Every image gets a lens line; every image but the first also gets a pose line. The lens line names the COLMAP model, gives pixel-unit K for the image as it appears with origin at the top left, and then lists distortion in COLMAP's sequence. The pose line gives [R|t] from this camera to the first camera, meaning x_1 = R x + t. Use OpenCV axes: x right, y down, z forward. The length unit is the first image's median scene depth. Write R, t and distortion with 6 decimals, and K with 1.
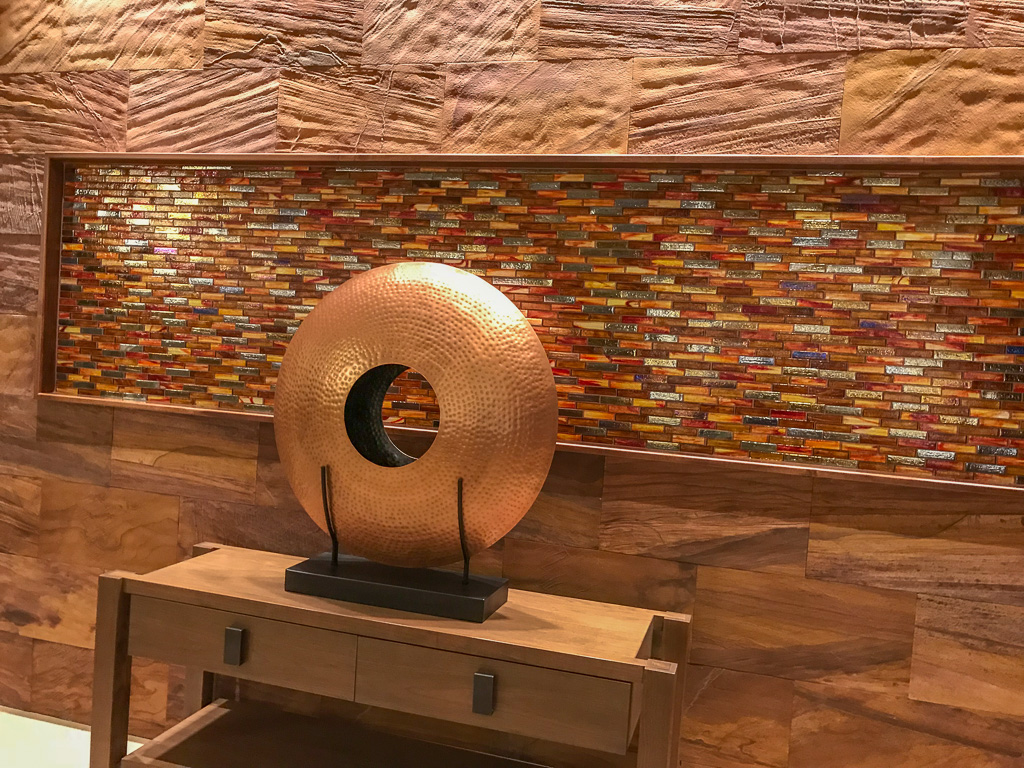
lens RADIAL K [[844.6, 0, 515.9], [0, 844.6, 381.0], [0, 0, 1]] dist [0.035928, -0.020001]
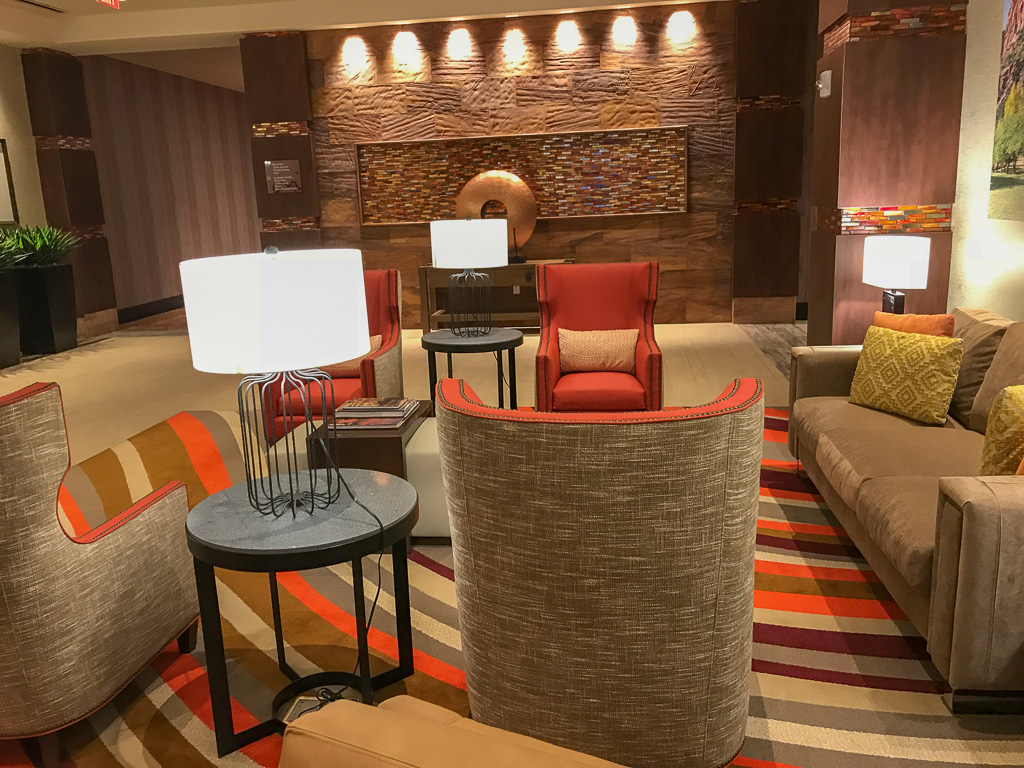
lens RADIAL K [[844.6, 0, 507.6], [0, 844.6, 380.1], [0, 0, 1]] dist [0.035928, -0.020001]
pose [[0.987455, -0.128949, 0.091128, -0.461509], [0.111388, 0.977924, 0.176799, 0.097913], [-0.111915, -0.164430, 0.980019, -2.520005]]
